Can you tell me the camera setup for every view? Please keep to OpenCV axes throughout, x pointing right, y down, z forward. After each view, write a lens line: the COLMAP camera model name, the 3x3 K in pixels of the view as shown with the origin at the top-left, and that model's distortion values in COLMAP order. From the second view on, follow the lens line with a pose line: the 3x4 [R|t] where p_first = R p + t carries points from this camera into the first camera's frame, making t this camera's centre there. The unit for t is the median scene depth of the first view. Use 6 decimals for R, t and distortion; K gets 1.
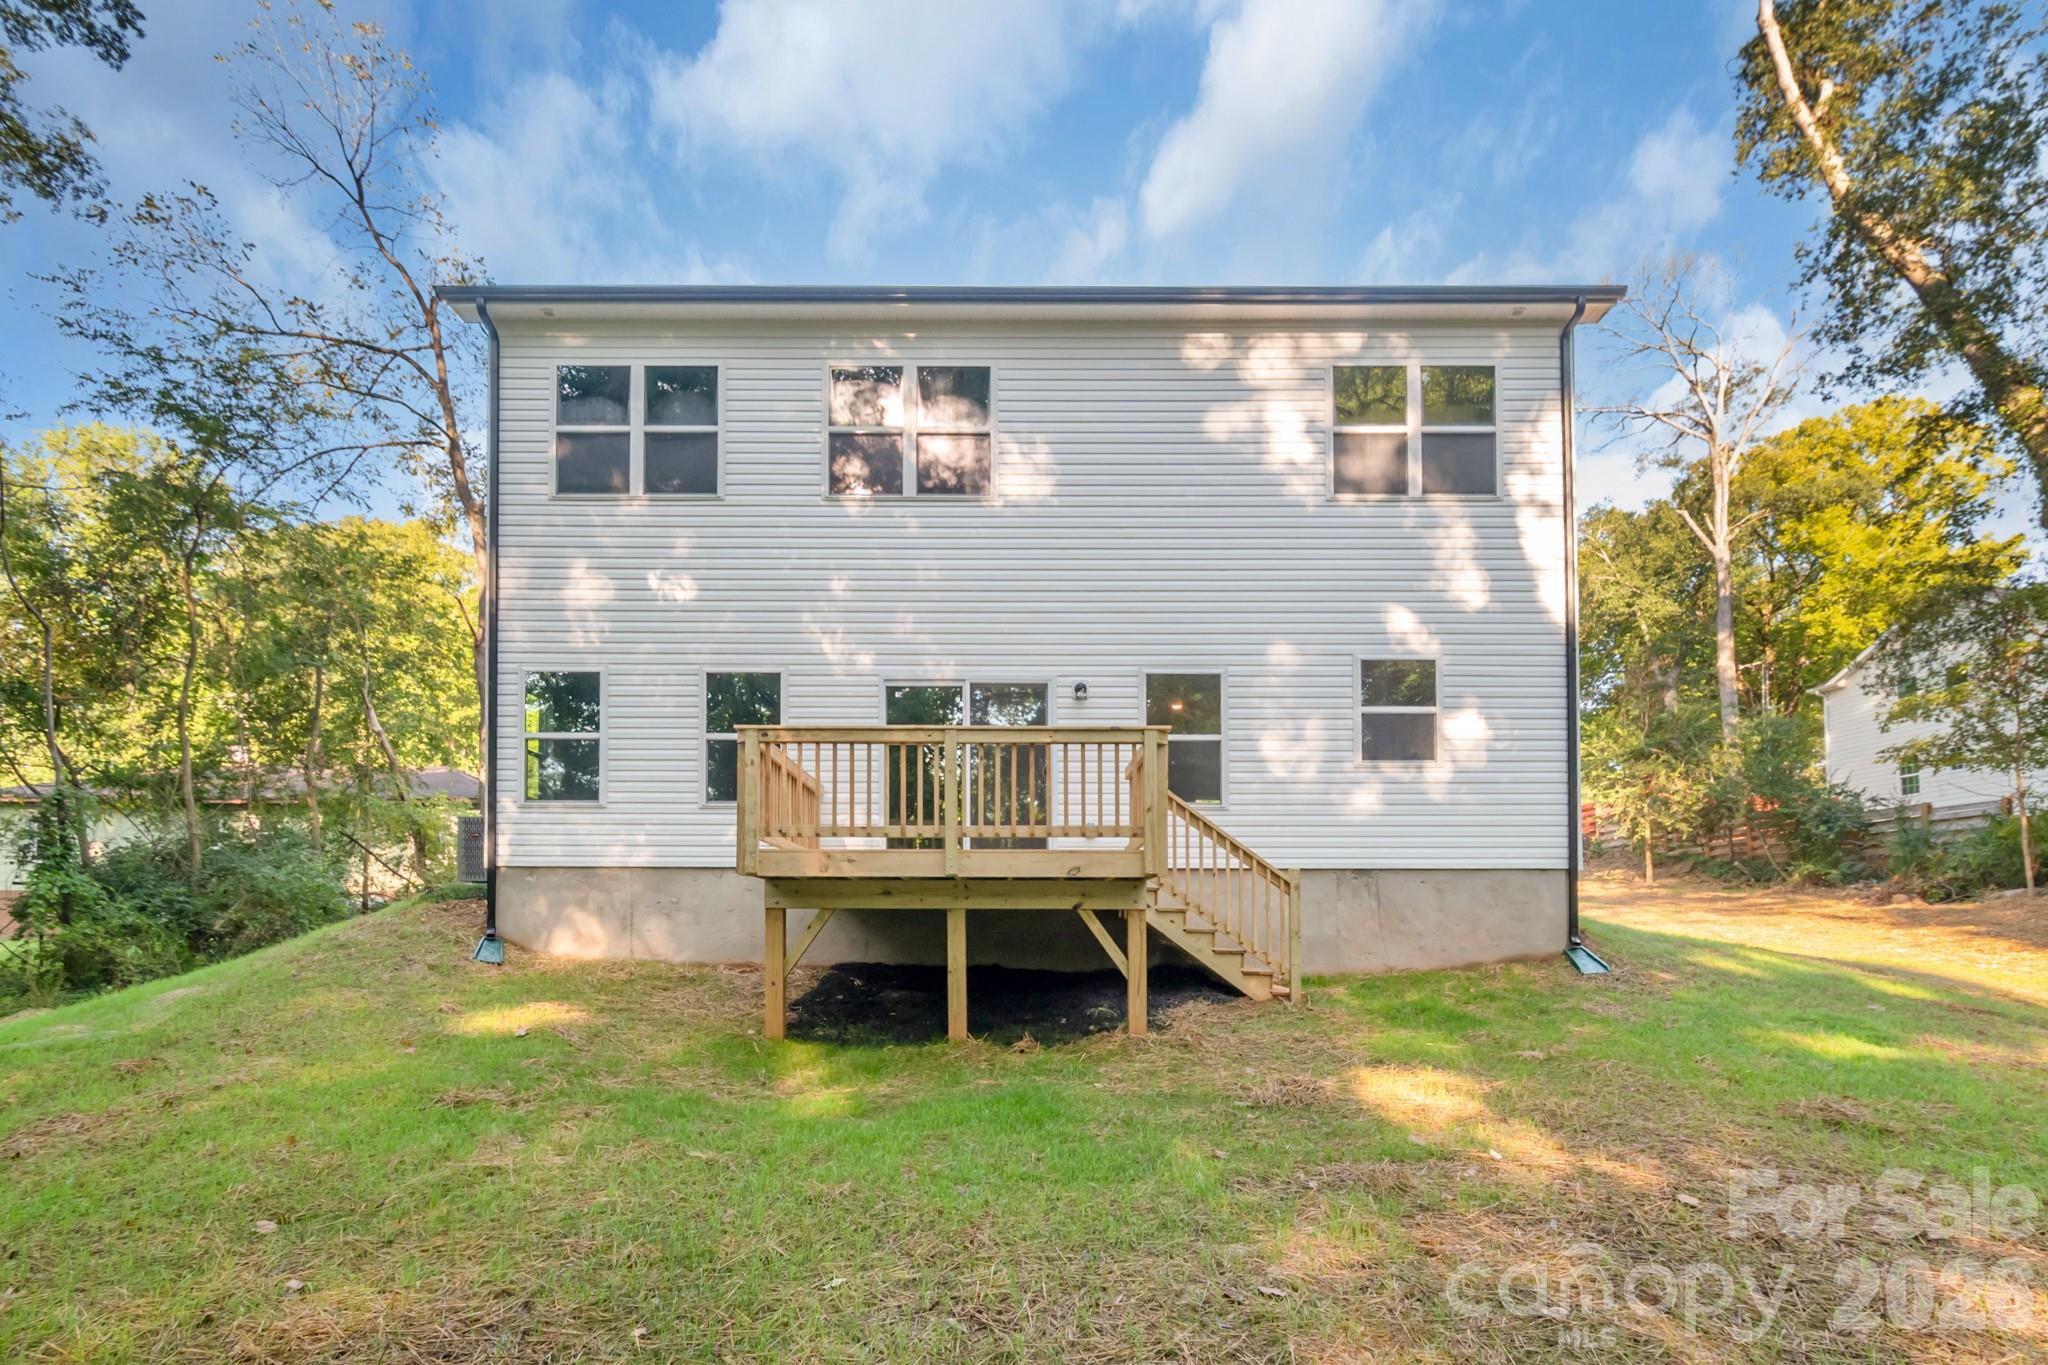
lens RADIAL K [[940.0, 0, 1024.0], [0, 940.0, 682.5], [0, 0, 1]] dist [0.005604, 0.000107]
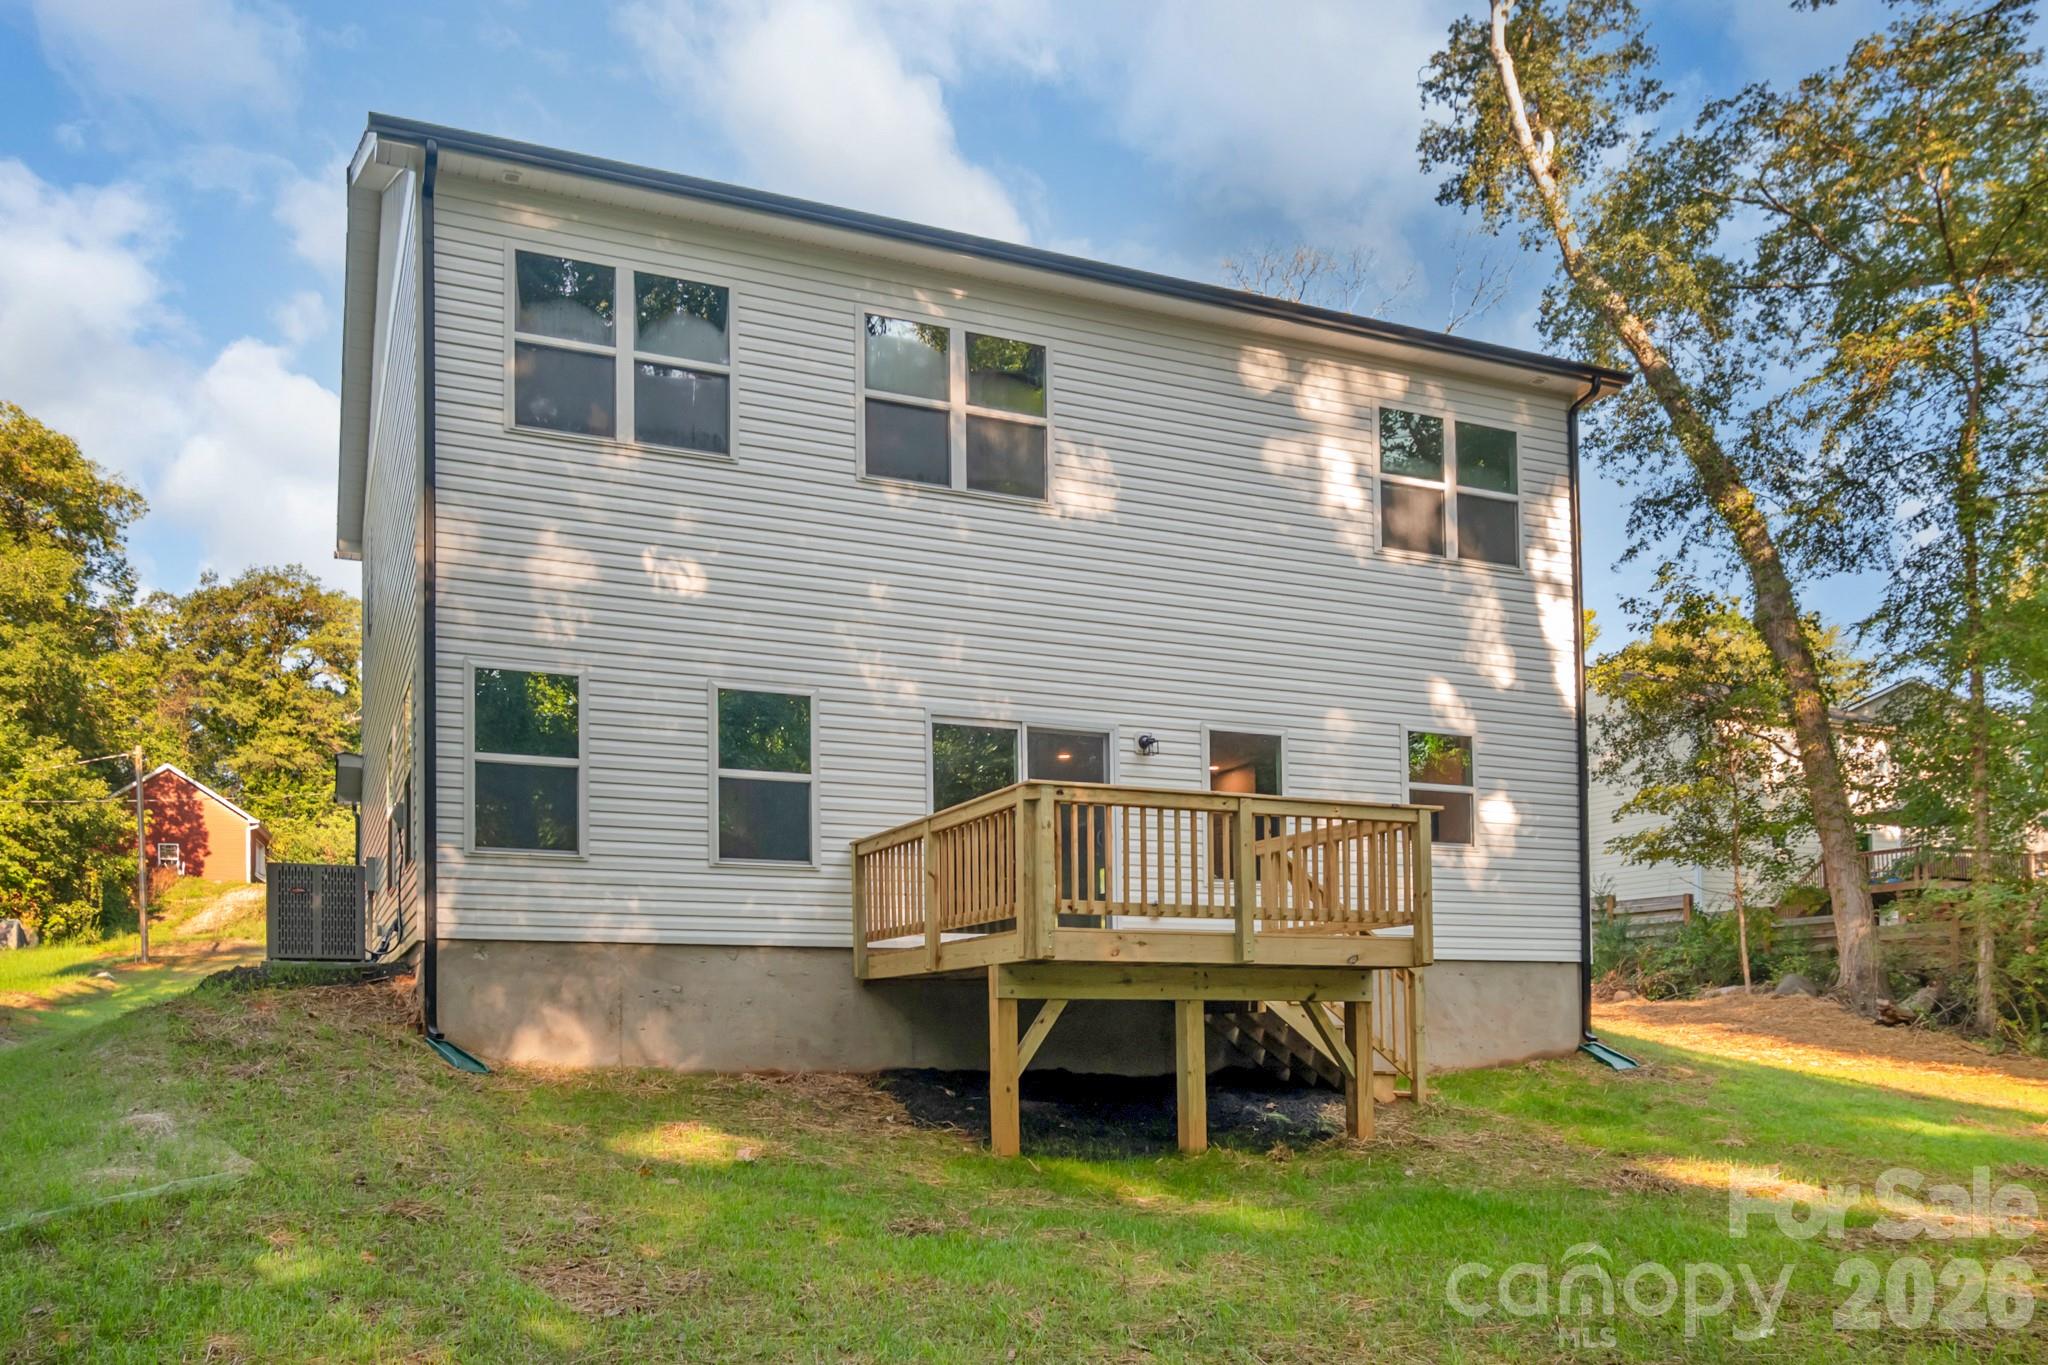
lens RADIAL K [[1240.7, 0, 1021.2], [0, 1240.7, 665.5], [0, 0, 1]] dist [-0.000306, 0.000609]
pose [[0.943045, 0.090304, 0.320175, -0.406193], [-0.080002, 0.995769, -0.045214, -0.003070], [-0.322903, 0.017024, 0.946279, -0.030900]]
